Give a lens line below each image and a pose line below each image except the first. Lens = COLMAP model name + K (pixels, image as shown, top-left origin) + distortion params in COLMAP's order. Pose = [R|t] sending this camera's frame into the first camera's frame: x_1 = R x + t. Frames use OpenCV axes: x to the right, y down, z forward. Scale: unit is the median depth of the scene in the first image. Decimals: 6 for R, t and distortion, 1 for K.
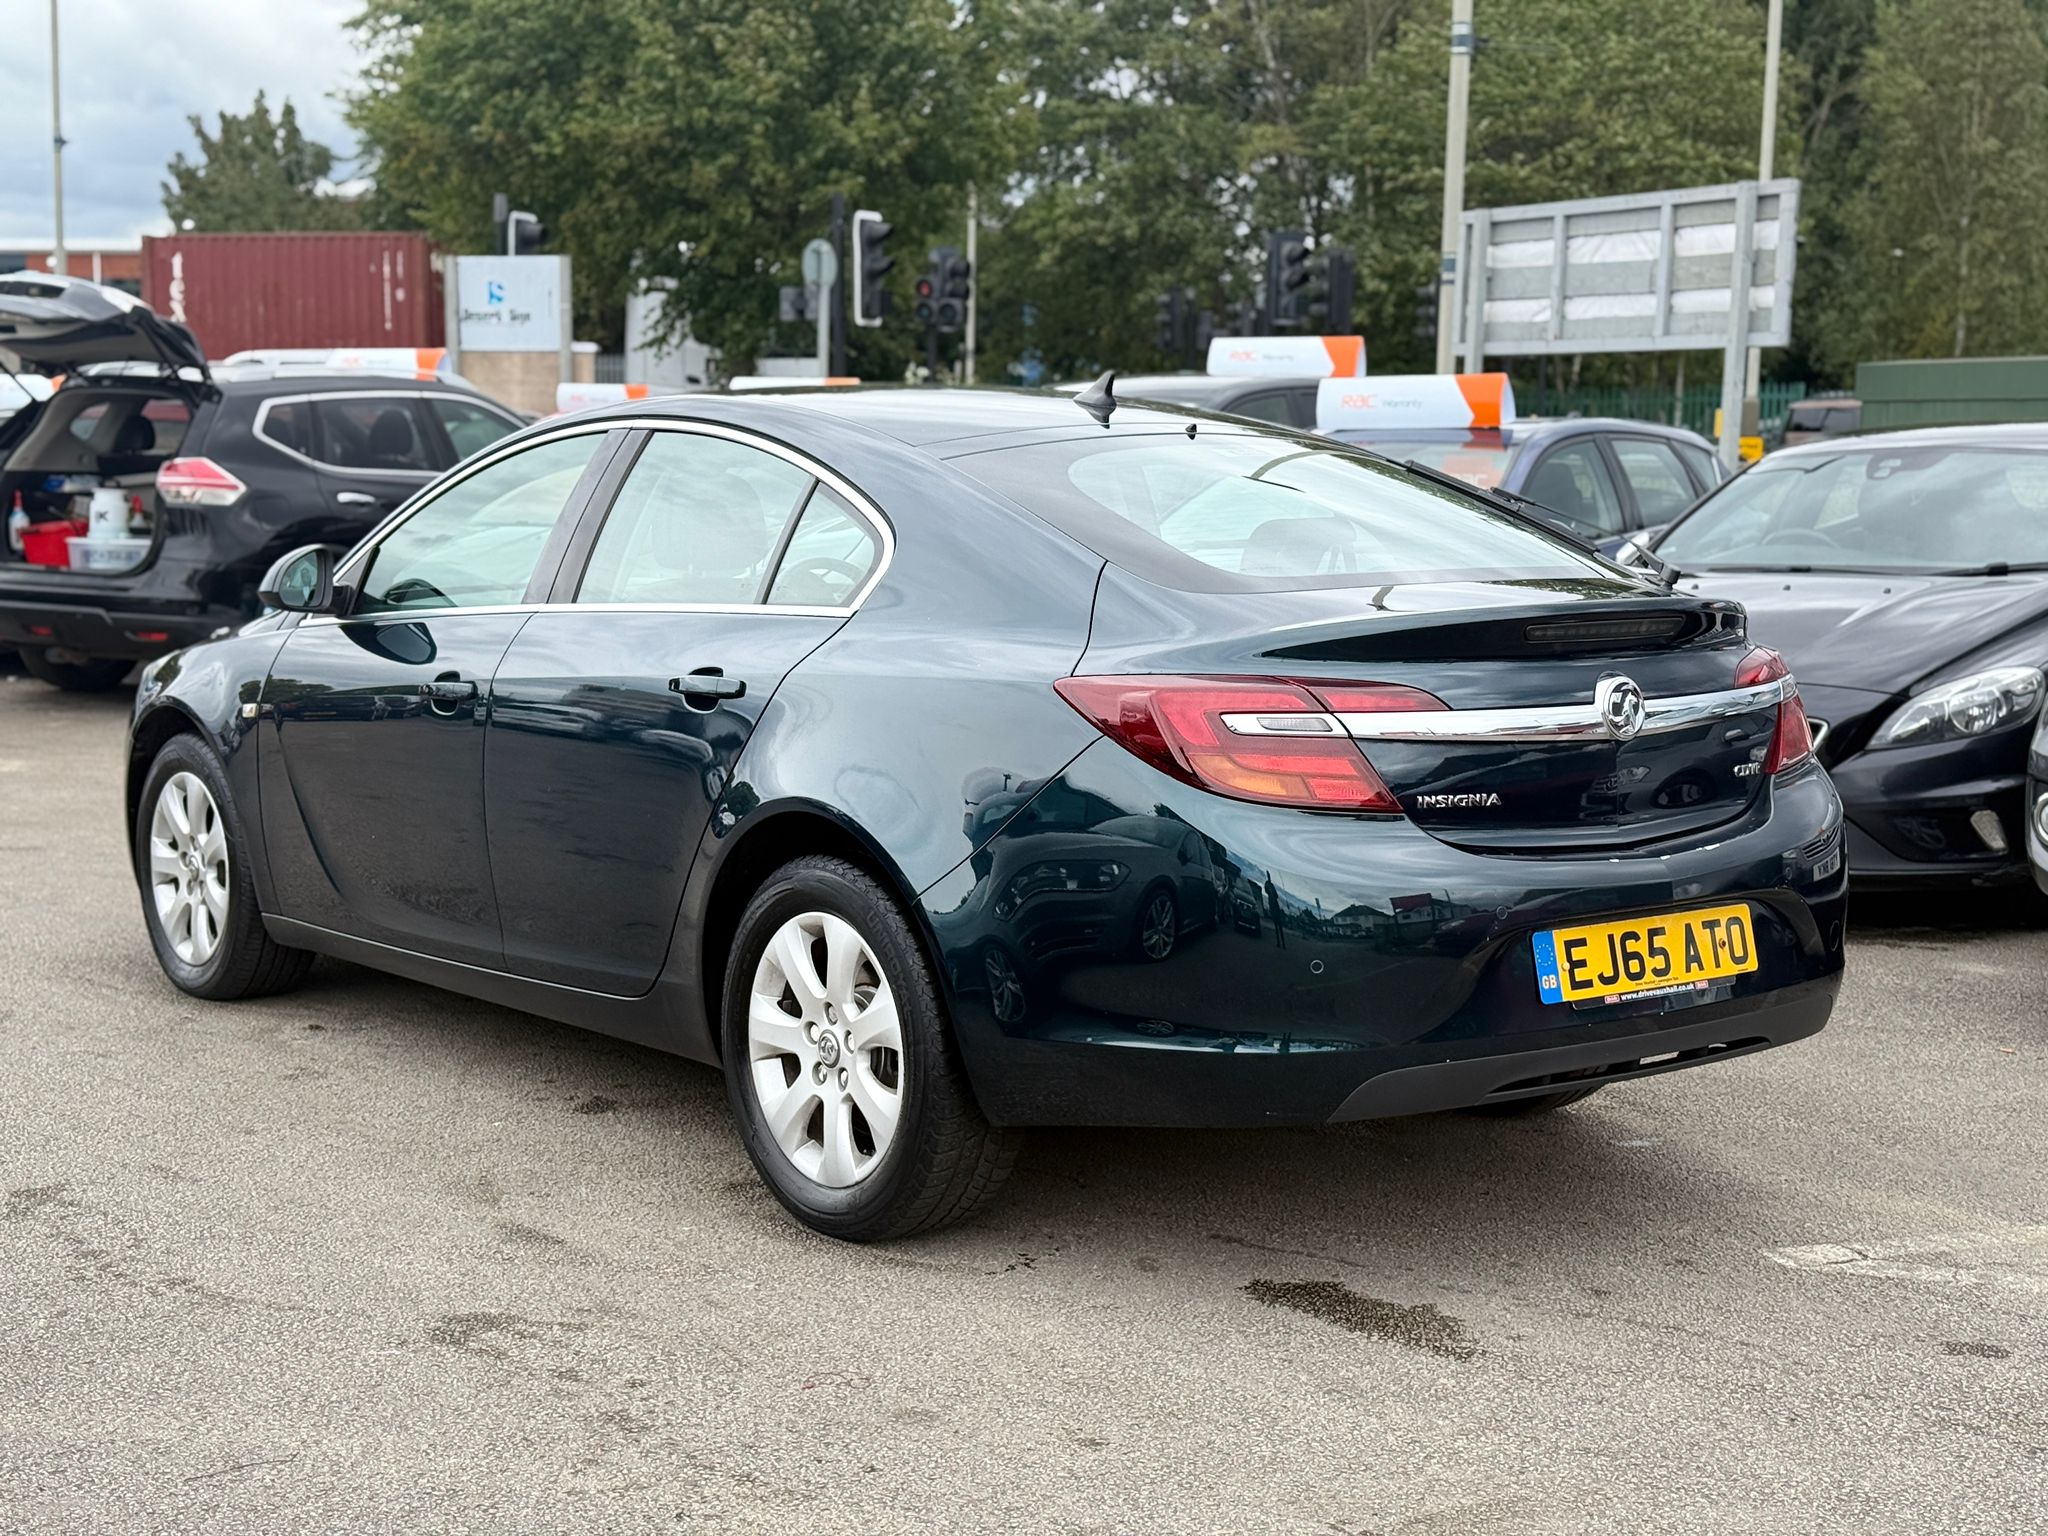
lens RADIAL K [[2874.4, 0, 1011.6], [0, 2874.4, 781.8], [0, 0, 1]] dist [0.106959, 0.000000]
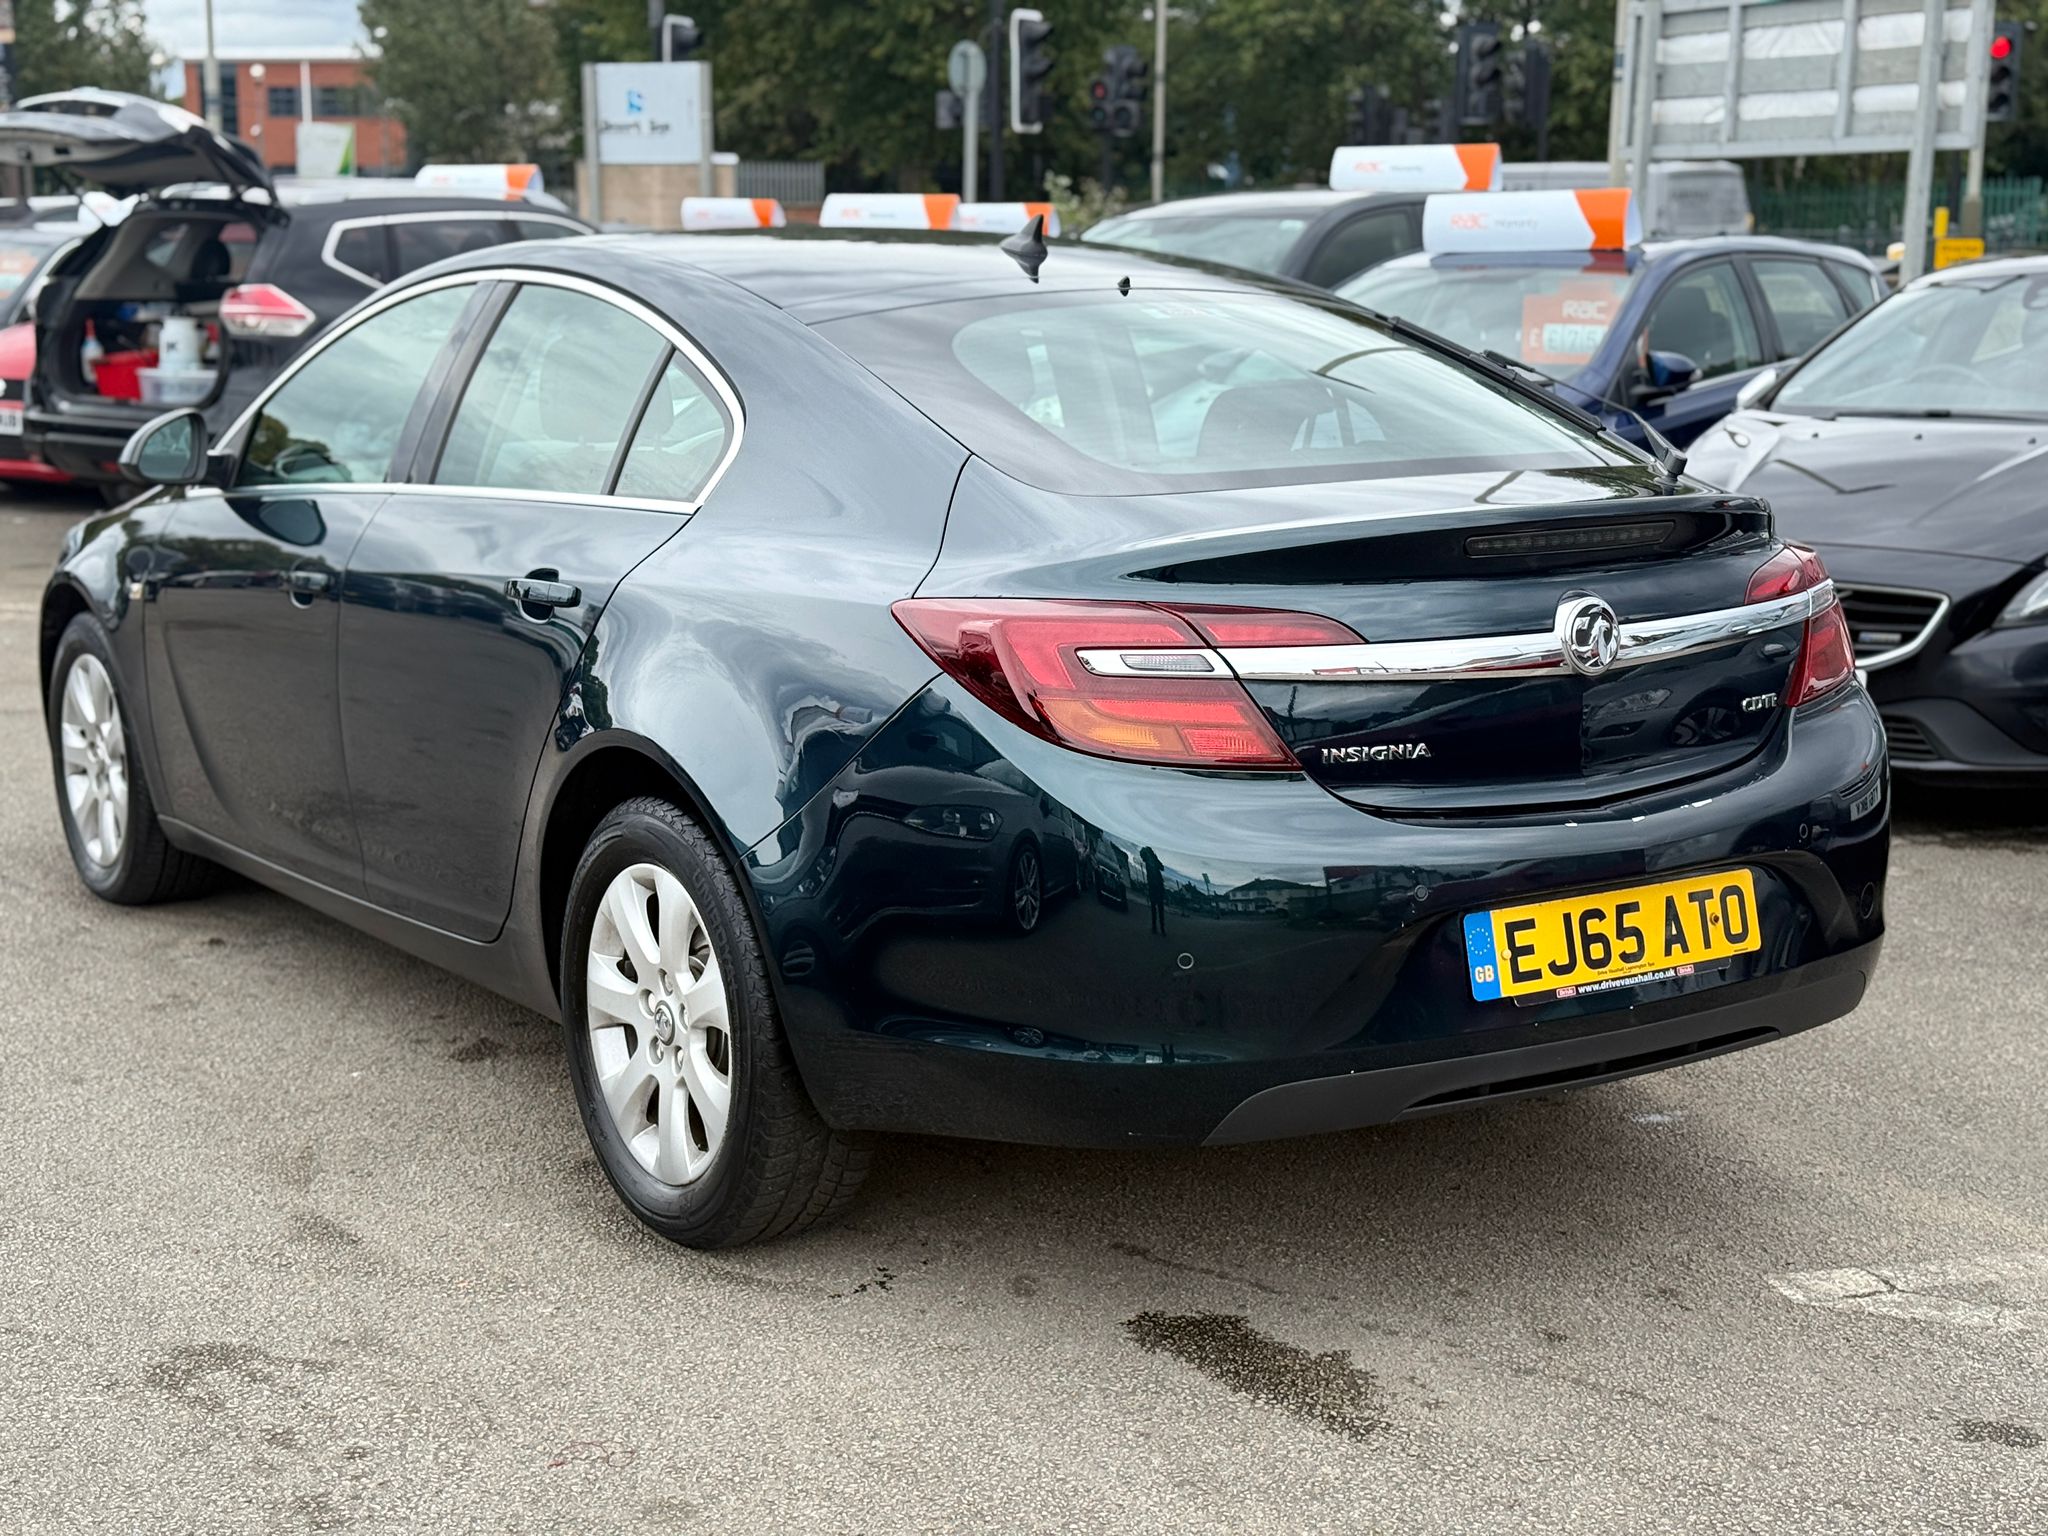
lens RADIAL K [[2874.4, 0, 1013.3], [0, 2874.4, 768.1], [0, 0, 1]] dist [0.106959, 0.000000]
pose [[0.997328, 0.006944, -0.072730, 0.101380], [-0.002431, 0.998076, 0.061960, -0.035942], [0.073020, -0.061617, 0.995425, 0.160203]]
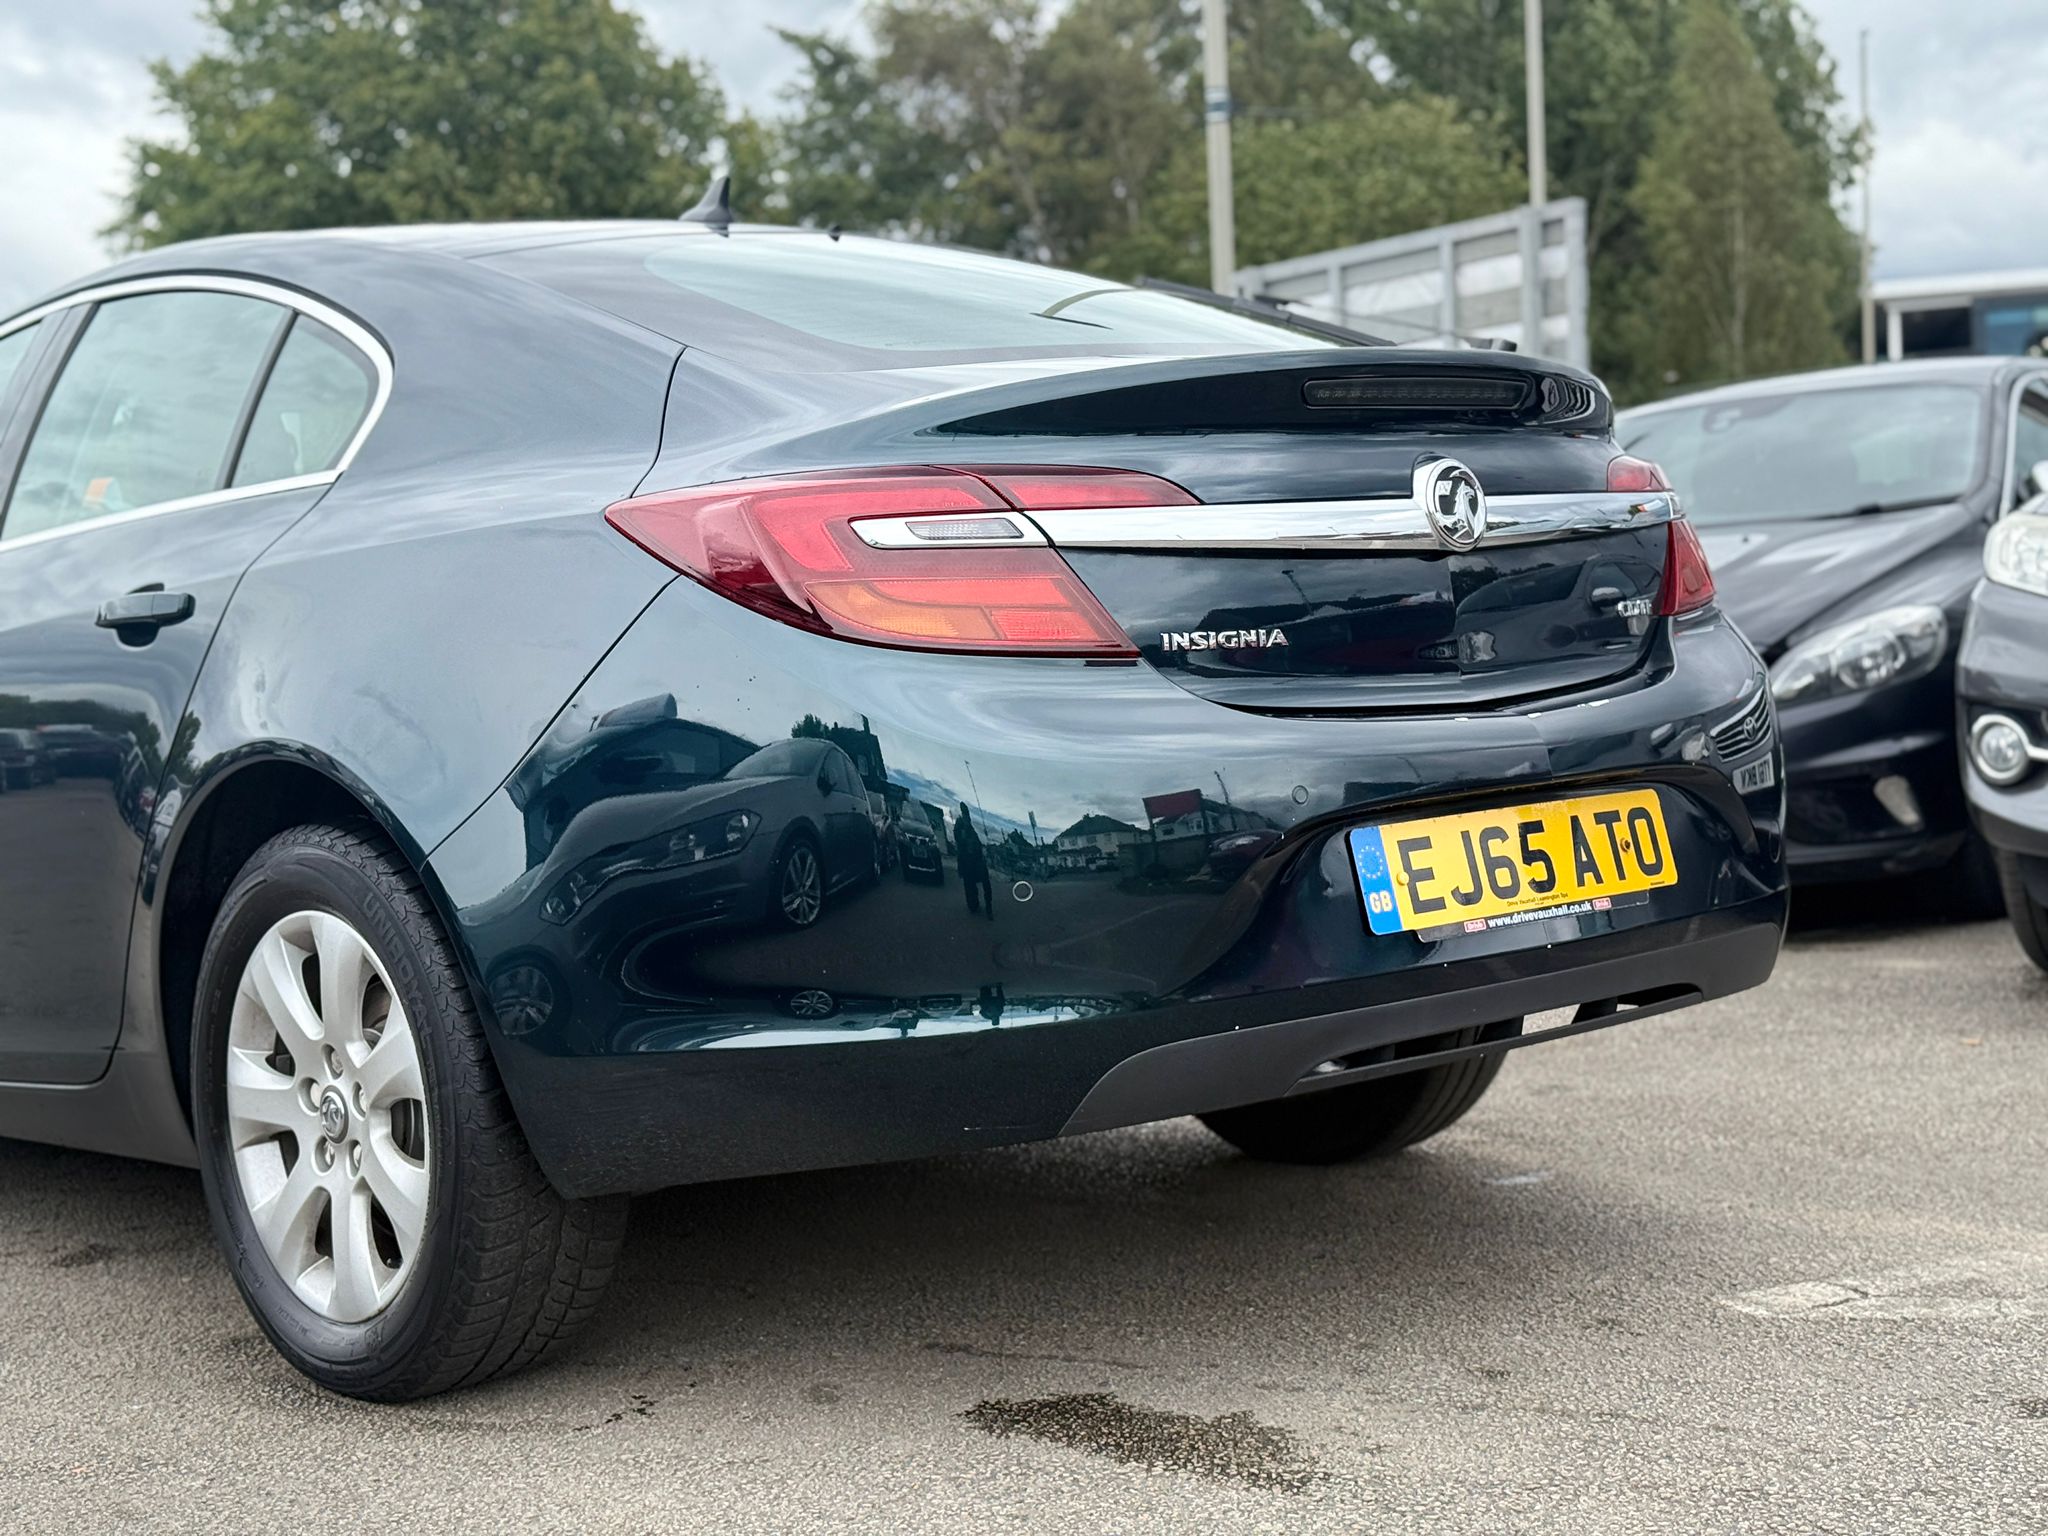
lens RADIAL K [[2874.4, 0, 1025.1], [0, 2874.4, 774.6], [0, 0, 1]] dist [0.106959, 0.000000]
pose [[0.995286, -0.070975, 0.066100, 0.057562], [0.075249, 0.995072, -0.064576, 0.069562], [-0.061191, 0.069246, 0.995721, 0.312832]]
